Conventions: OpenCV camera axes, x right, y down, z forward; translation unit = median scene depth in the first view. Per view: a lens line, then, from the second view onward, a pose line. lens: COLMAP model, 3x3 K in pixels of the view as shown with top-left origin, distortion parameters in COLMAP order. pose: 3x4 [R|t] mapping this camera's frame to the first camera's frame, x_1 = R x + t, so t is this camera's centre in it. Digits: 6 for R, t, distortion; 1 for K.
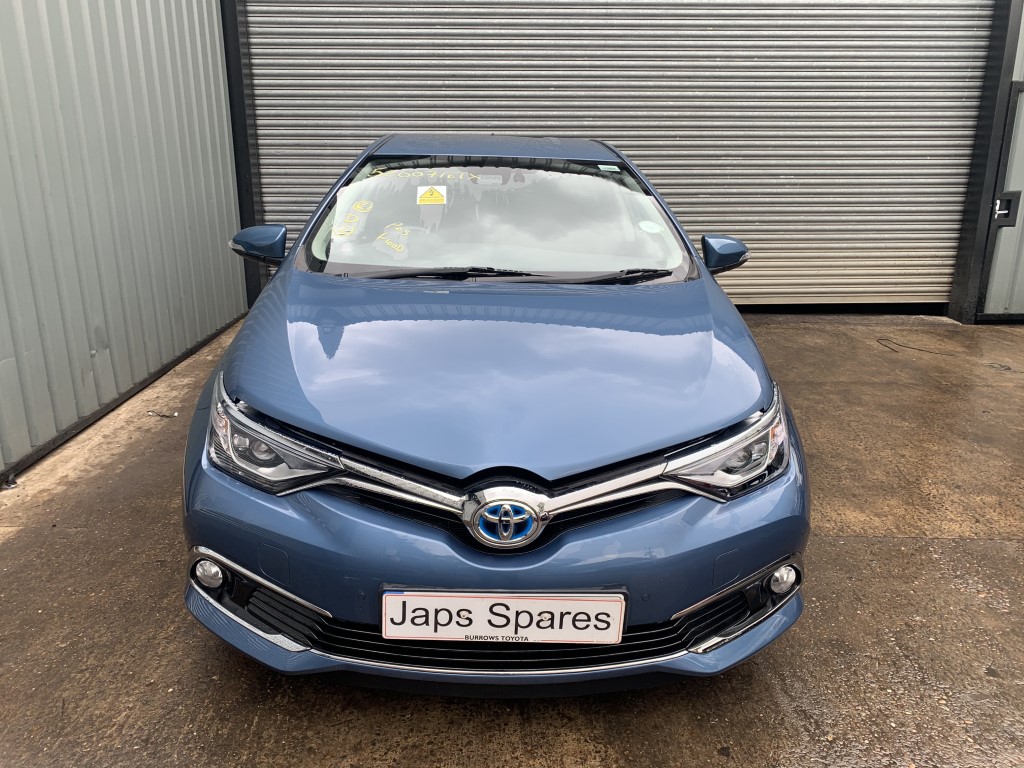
lens RADIAL K [[773.8, 0, 512.0], [0, 773.8, 384.0], [0, 0, 1]] dist [0.001735, 0.000682]
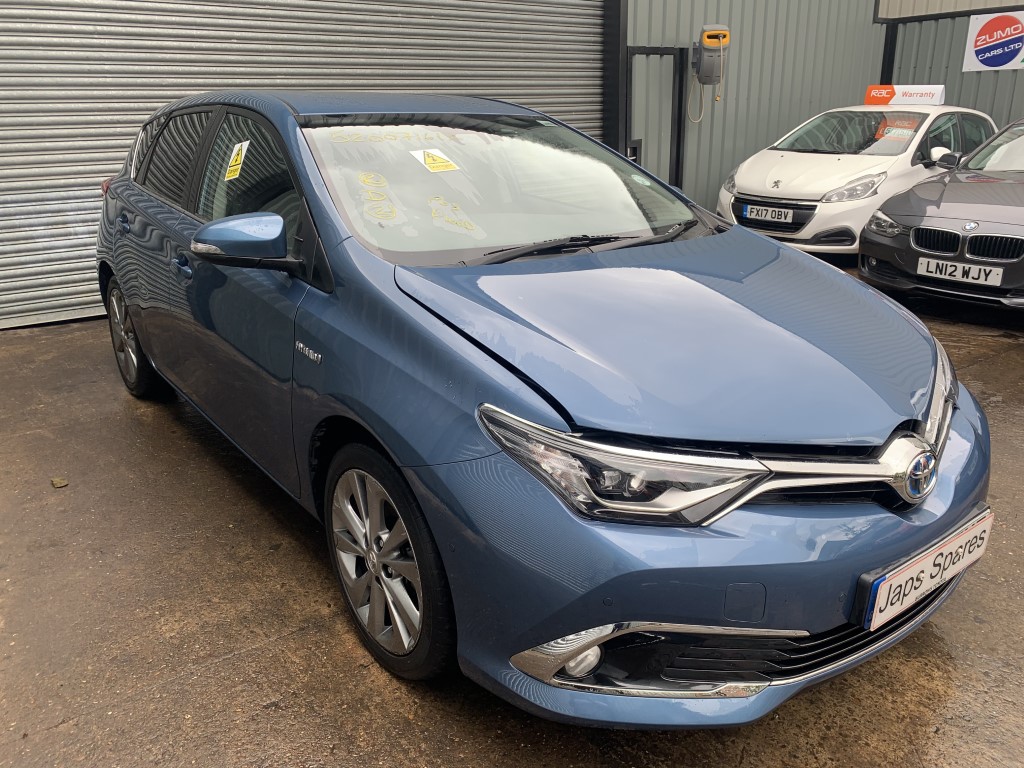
lens RADIAL K [[773.8, 0, 512.0], [0, 773.8, 384.0], [0, 0, 1]] dist [0.001735, 0.000682]
pose [[0.812777, -0.210959, 0.543037, -0.247105], [0.188222, 0.977233, 0.097920, -0.033908], [-0.551331, 0.022624, 0.833980, 0.119009]]
